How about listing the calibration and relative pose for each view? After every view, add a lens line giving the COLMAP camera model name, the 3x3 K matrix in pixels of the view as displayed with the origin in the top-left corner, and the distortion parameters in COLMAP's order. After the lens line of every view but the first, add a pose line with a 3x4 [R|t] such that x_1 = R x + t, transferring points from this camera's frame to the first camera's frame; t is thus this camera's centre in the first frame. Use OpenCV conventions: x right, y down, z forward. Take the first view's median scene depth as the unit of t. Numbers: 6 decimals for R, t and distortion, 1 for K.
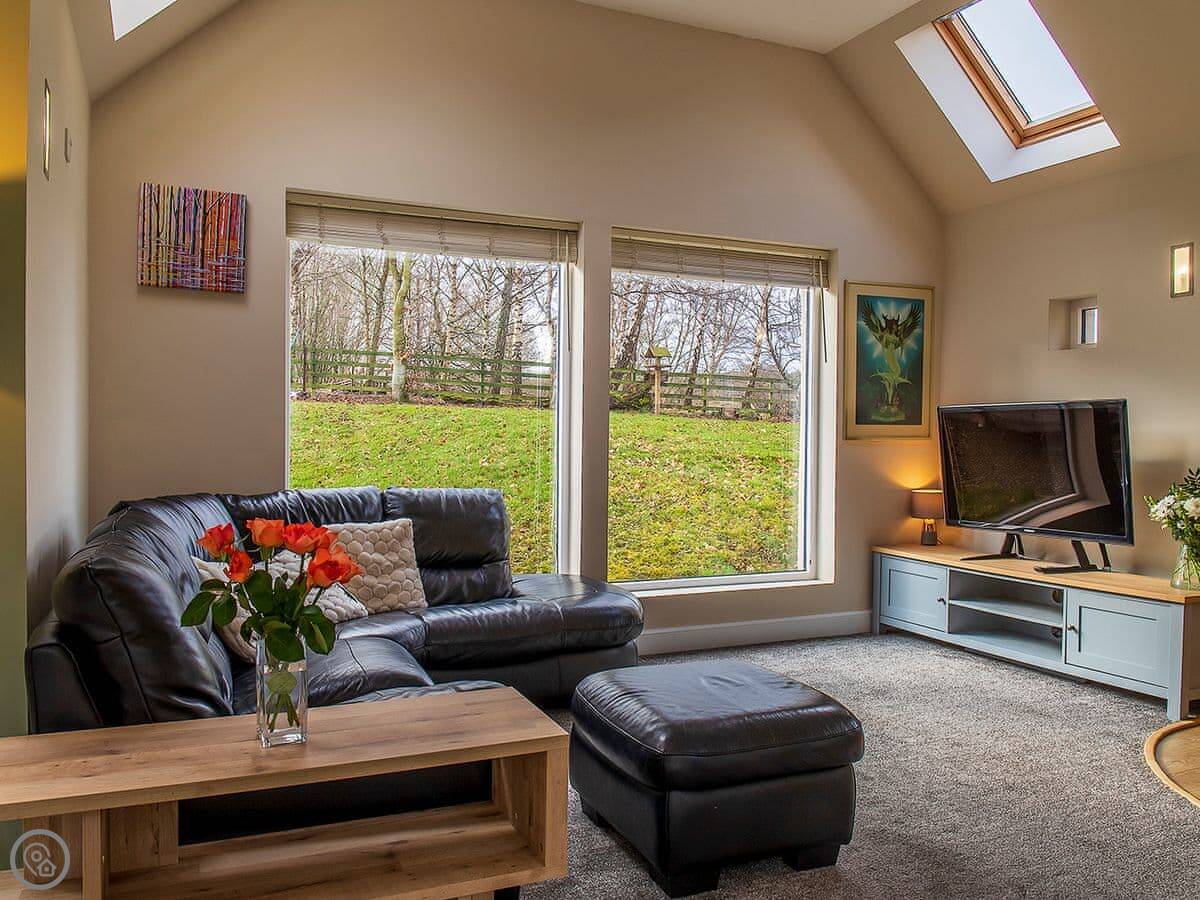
lens RADIAL K [[981.6, 0, 557.0], [0, 981.6, 450.8], [0, 0, 1]] dist [-0.002789, 0.000612]
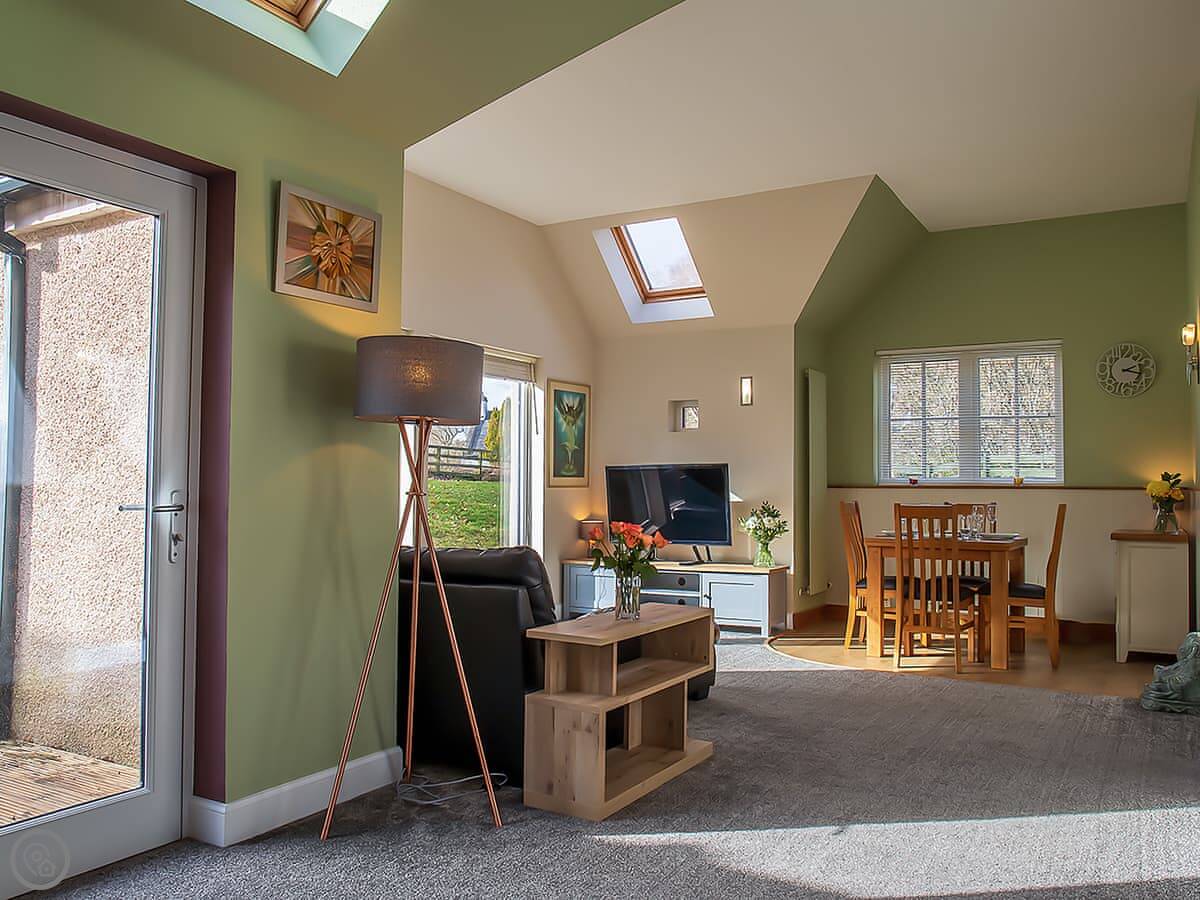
lens RADIAL K [[1001.0, 0, 600.0], [0, 1001.0, 450.0], [0, 0, 1]] dist [0.005910, 0.005300]
pose [[0.817335, 0.015911, 0.575943, -0.548255], [0.014515, 0.998733, -0.048189, 0.006343], [-0.575980, 0.047746, 0.816068, -0.287617]]
